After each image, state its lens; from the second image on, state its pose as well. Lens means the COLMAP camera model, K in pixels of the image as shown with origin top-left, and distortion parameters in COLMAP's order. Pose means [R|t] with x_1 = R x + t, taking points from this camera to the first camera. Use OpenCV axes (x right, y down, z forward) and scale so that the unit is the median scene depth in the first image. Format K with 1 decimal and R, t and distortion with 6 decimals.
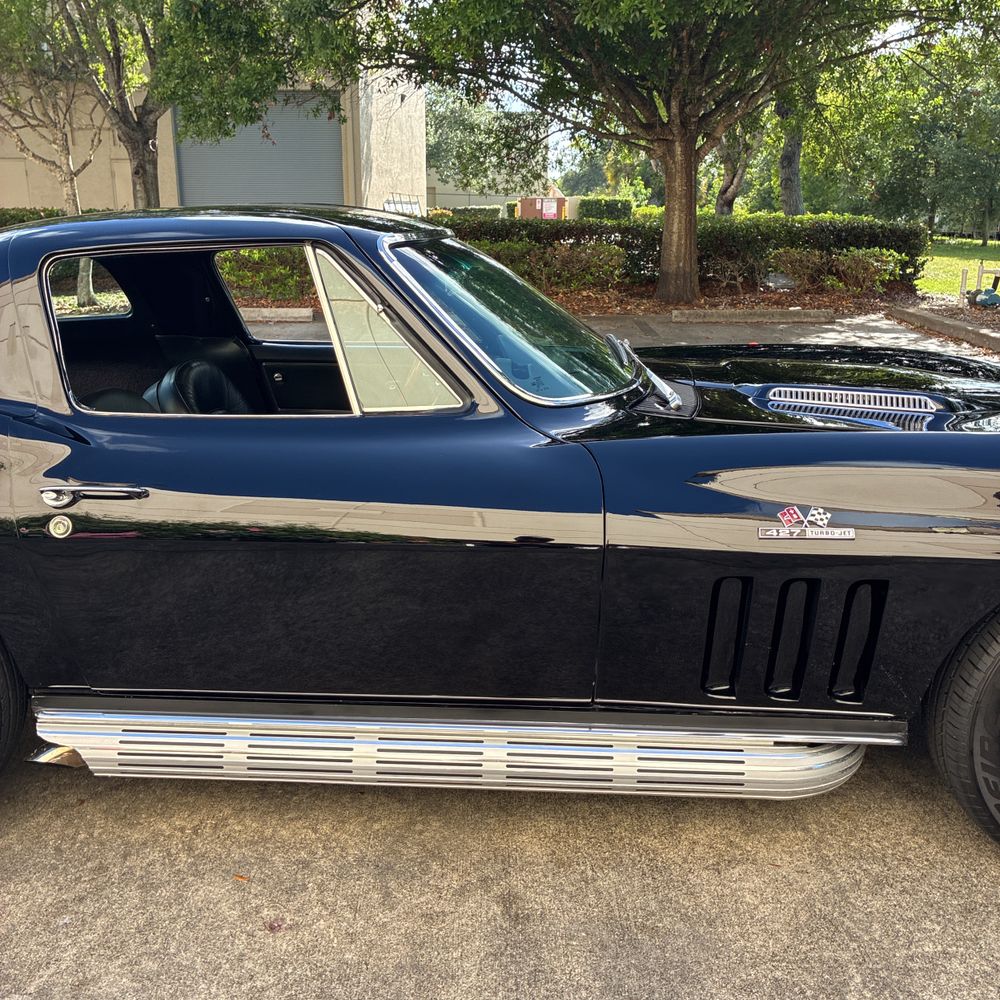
lens RADIAL K [[1009.7, 0, 500.4], [0, 1009.7, 502.9], [0, 0, 1]] dist [0.020041, 0.000000]
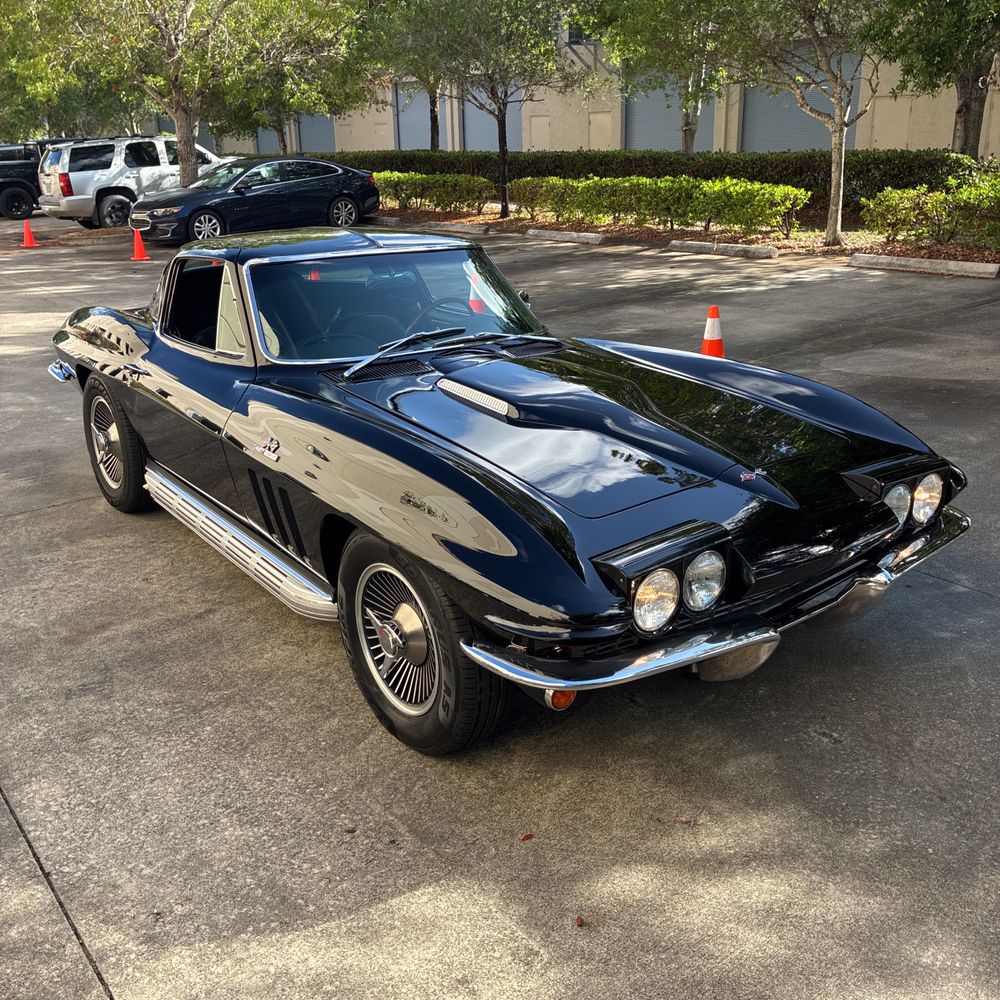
lens RADIAL K [[1009.7, 0, 496.7], [0, 1009.7, 503.6], [0, 0, 1]] dist [0.020041, 0.000000]
pose [[0.622004, 0.250756, -0.741777, 0.988726], [-0.194694, 0.967112, 0.163673, -0.131592], [0.758423, 0.042614, 0.650368, 0.082945]]
